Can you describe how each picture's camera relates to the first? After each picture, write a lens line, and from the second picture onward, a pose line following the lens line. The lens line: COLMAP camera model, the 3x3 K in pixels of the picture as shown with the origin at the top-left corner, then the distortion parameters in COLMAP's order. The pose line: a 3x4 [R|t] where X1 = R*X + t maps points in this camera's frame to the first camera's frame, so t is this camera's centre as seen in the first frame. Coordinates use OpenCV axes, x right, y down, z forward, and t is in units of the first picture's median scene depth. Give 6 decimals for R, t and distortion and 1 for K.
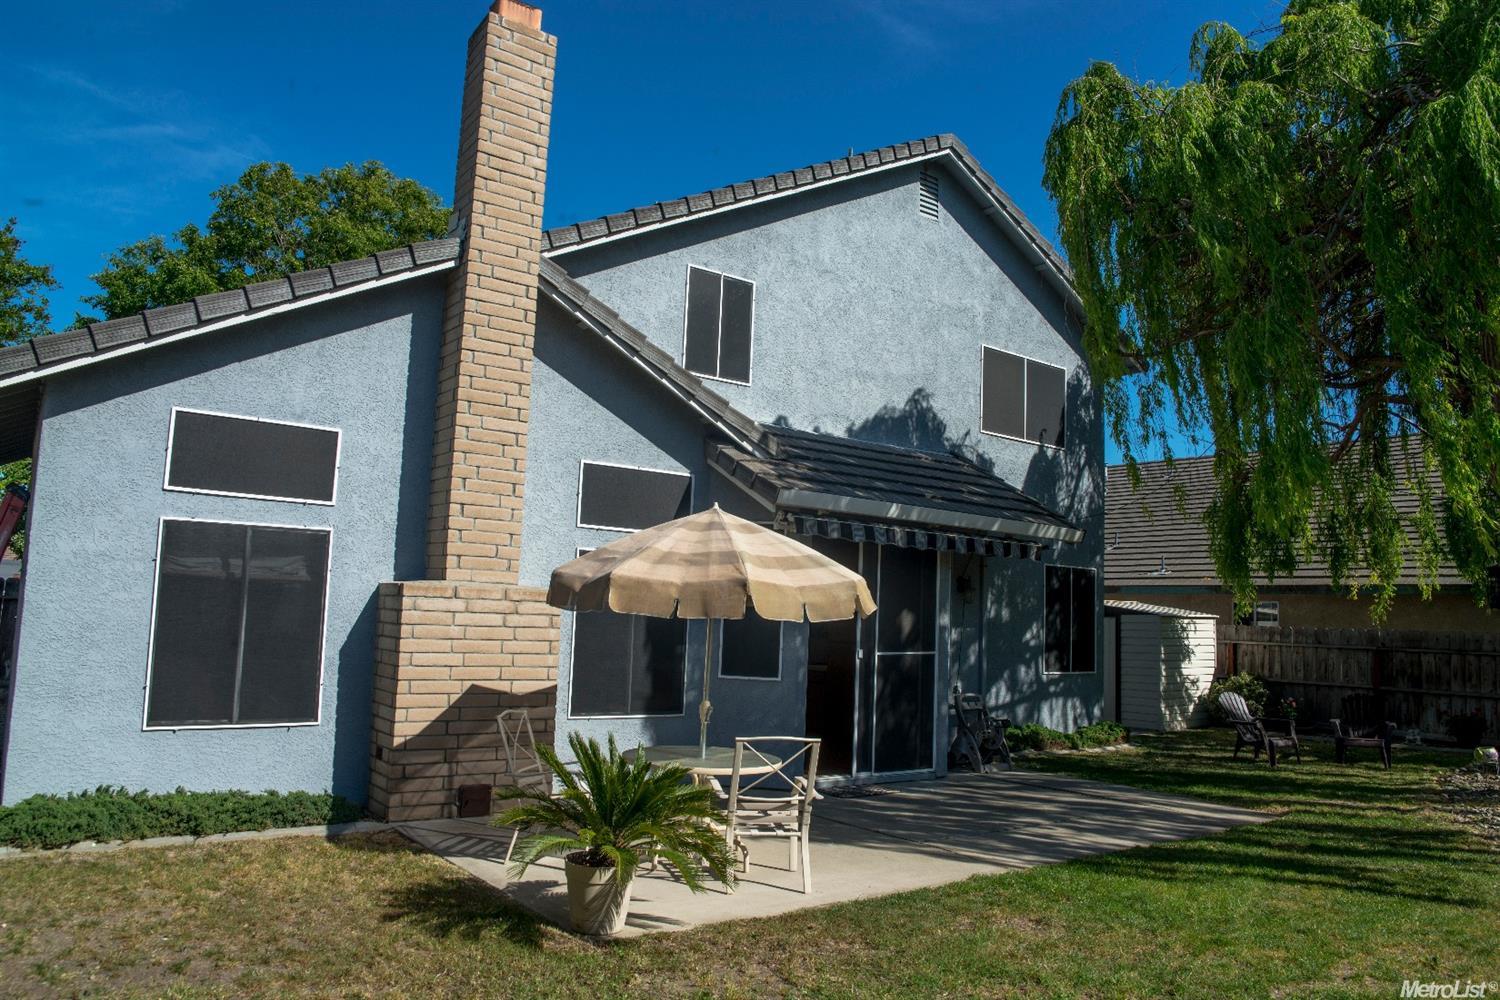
lens RADIAL K [[1044.8, 0, 759.8], [0, 1044.8, 496.3], [0, 0, 1]] dist [-0.042325, 0.003788]
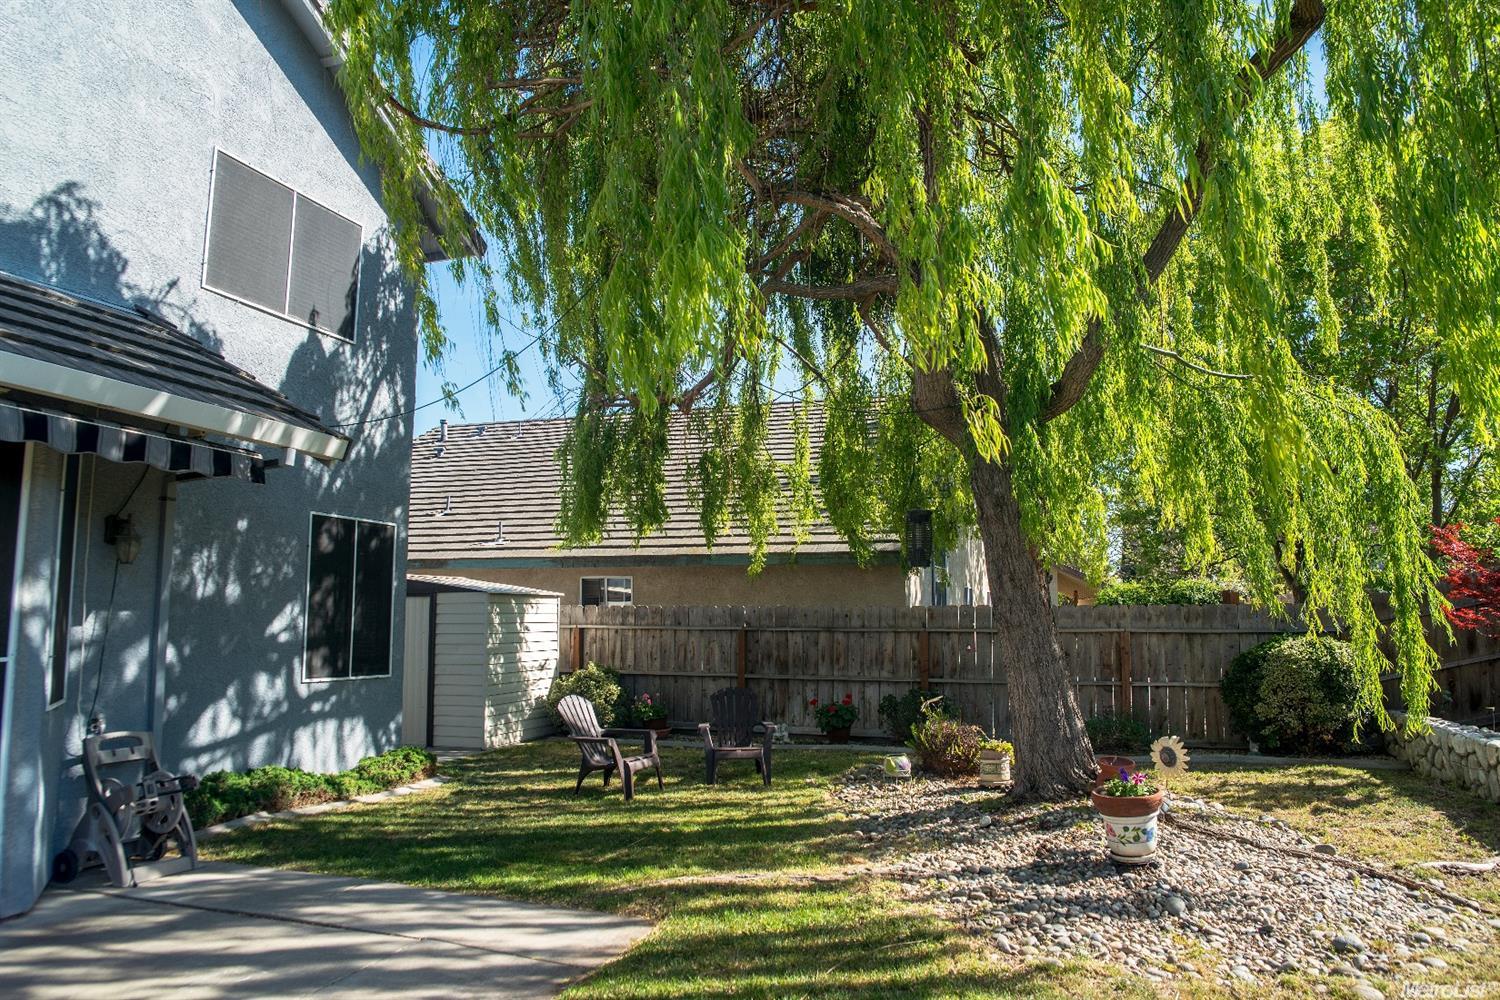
lens RADIAL K [[1044.8, 0, 759.8], [0, 1044.8, 496.3], [0, 0, 1]] dist [-0.042325, 0.003788]
pose [[0.827715, 0.032437, 0.560211, 0.144960], [-0.036356, 0.999330, -0.004147, 0.047183], [-0.559970, -0.016935, 0.828340, 0.316026]]
